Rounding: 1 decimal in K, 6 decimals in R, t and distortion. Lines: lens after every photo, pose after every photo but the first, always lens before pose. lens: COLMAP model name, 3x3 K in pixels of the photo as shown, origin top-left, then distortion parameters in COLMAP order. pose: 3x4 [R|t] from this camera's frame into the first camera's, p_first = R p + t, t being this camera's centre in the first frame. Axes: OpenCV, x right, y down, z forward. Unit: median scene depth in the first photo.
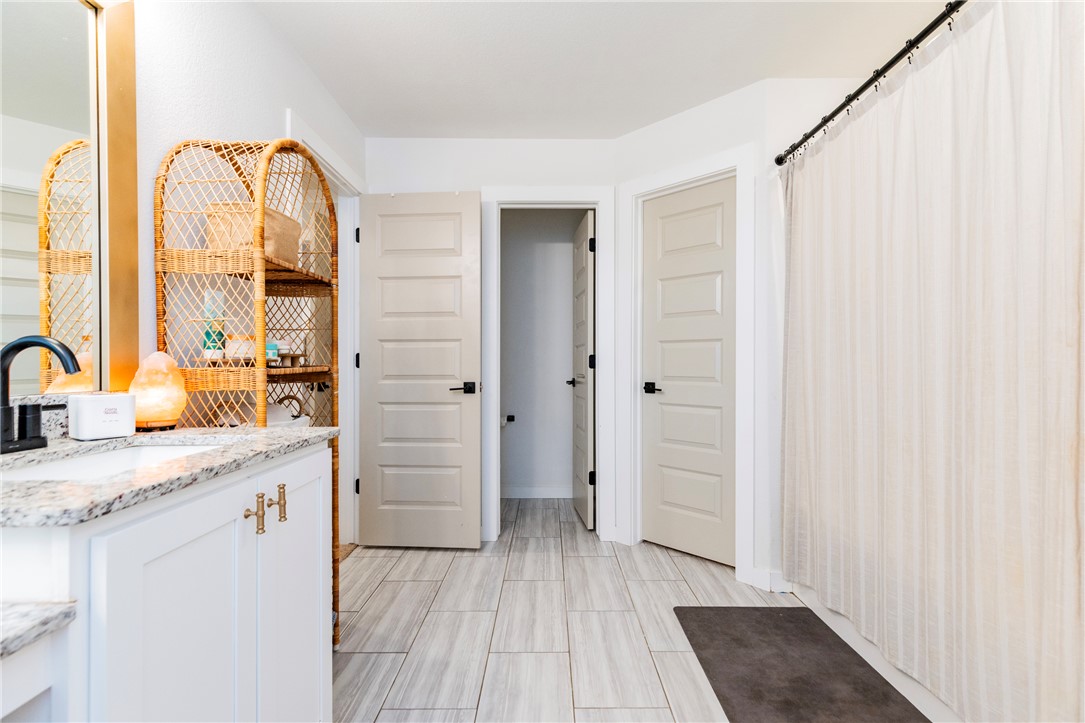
lens RADIAL K [[500.5, 0, 542.4], [0, 500.5, 363.8], [0, 0, 1]] dist [-0.000731, -0.000023]
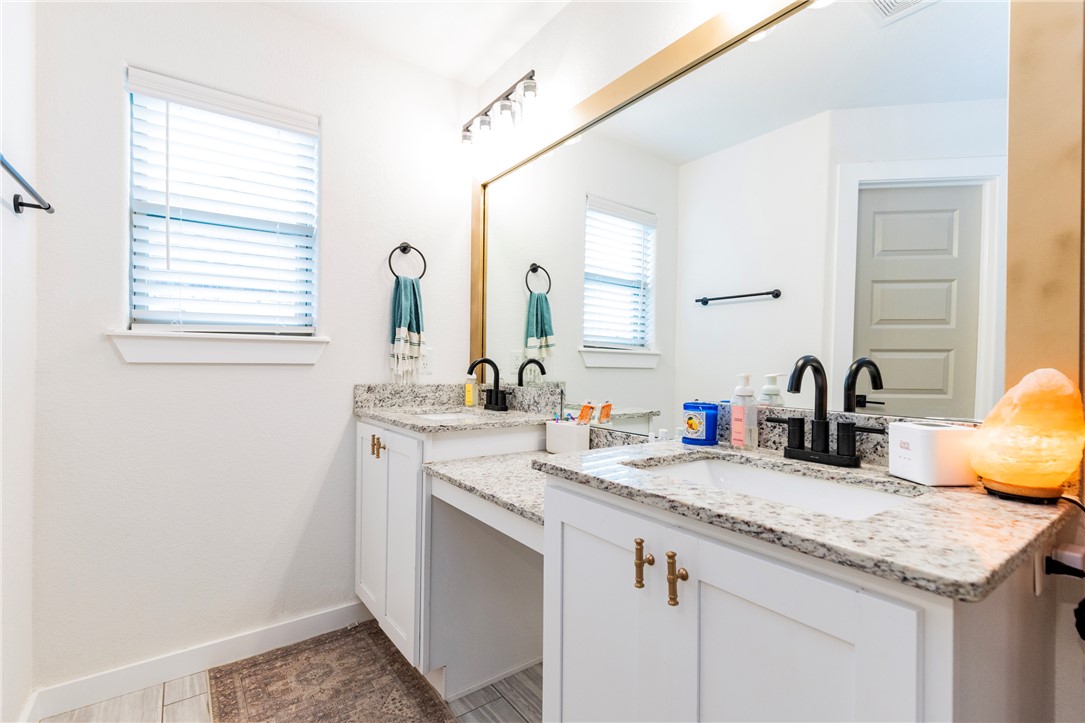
lens RADIAL K [[500.5, 0, 543.0], [0, 500.5, 362.8], [0, 0, 1]] dist [-0.000731, -0.000023]
pose [[-0.801585, -0.002085, -0.597877, 0.080343], [-0.005120, 0.999981, 0.003377, -0.042771], [0.597859, 0.005768, -0.801581, 1.525143]]
